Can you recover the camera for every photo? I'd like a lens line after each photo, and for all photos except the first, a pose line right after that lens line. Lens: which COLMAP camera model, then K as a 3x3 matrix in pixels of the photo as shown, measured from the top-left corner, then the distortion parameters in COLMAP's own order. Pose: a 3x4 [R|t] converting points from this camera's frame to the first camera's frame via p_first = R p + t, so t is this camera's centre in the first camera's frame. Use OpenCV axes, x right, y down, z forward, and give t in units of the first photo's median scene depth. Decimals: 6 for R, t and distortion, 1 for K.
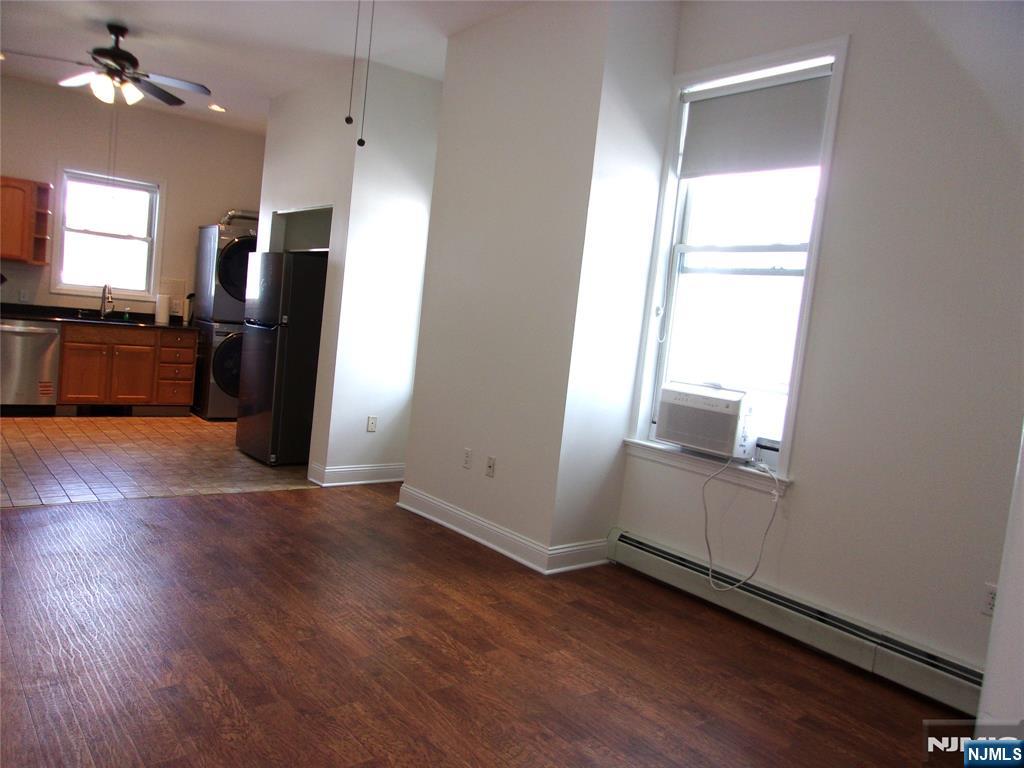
lens RADIAL K [[798.8, 0, 510.4], [0, 798.8, 377.3], [0, 0, 1]] dist [-0.008398, 0.019441]
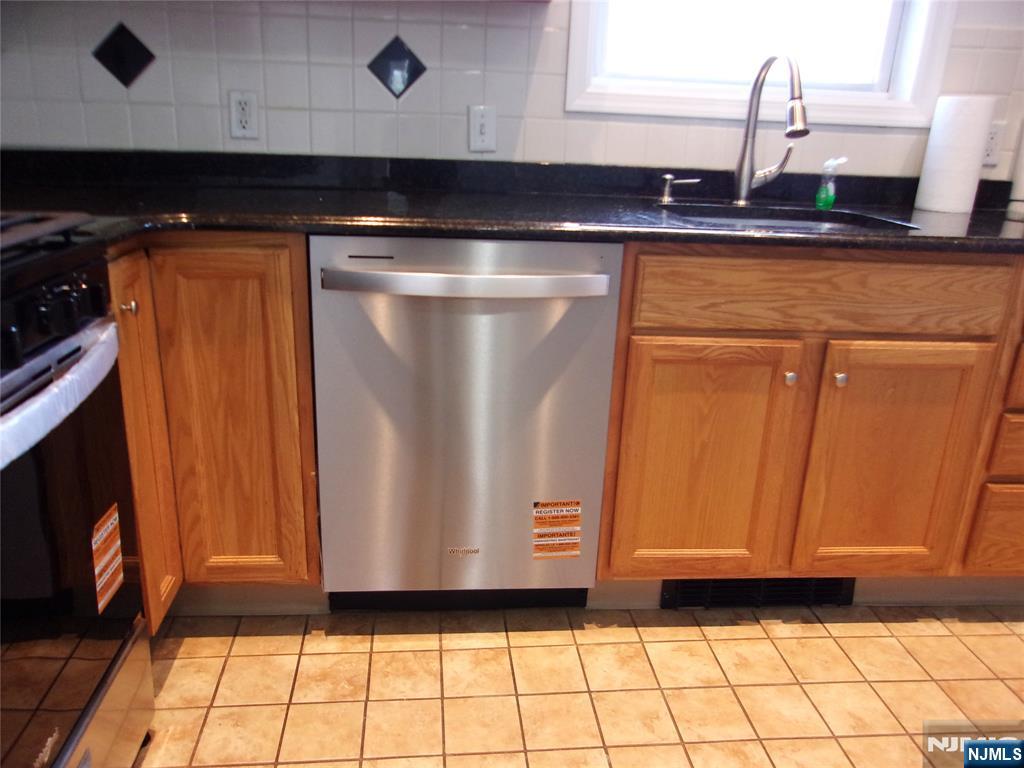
lens RADIAL K [[798.8, 0, 504.5], [0, 798.8, 379.5], [0, 0, 1]] dist [-0.008398, 0.019441]
pose [[0.853588, 0.099753, -0.511308, -0.443061], [0.000806, 0.981242, 0.192780, -0.068731], [0.520947, -0.164967, 0.837496, 0.741852]]
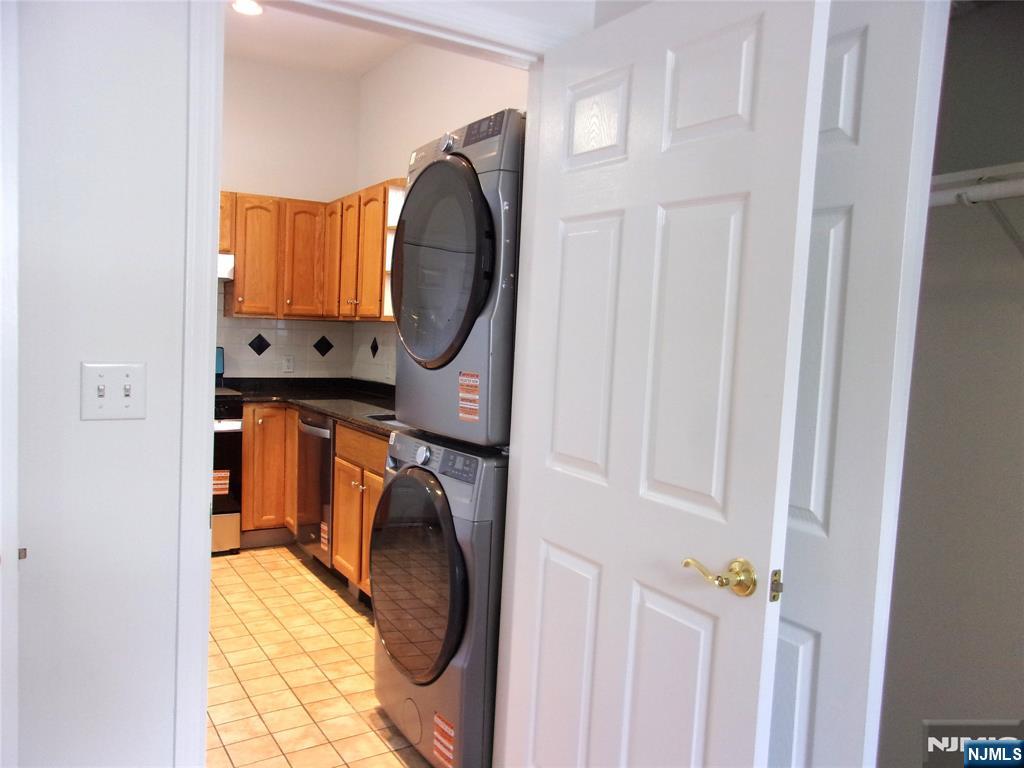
lens RADIAL K [[798.8, 0, 505.8], [0, 798.8, 377.4], [0, 0, 1]] dist [-0.008398, 0.019441]
pose [[-0.087867, -0.050041, -0.994875, -0.027195], [-0.129950, 0.990778, -0.038358, -0.084059], [0.987620, 0.125914, -0.093559, 1.075365]]
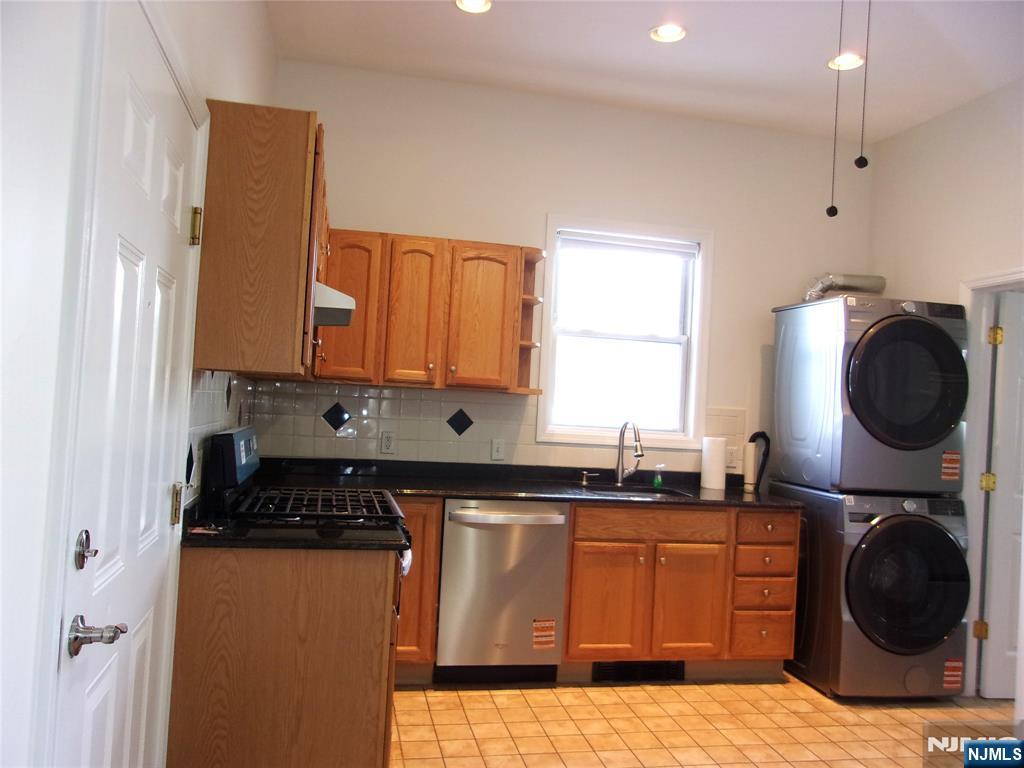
lens RADIAL K [[798.8, 0, 508.6], [0, 798.8, 378.1], [0, 0, 1]] dist [-0.008398, 0.019441]
pose [[0.909196, -0.055264, -0.412684, -0.353275], [-0.002637, 0.990368, -0.138433, -0.071071], [0.416360, 0.126951, 0.900293, 0.470551]]
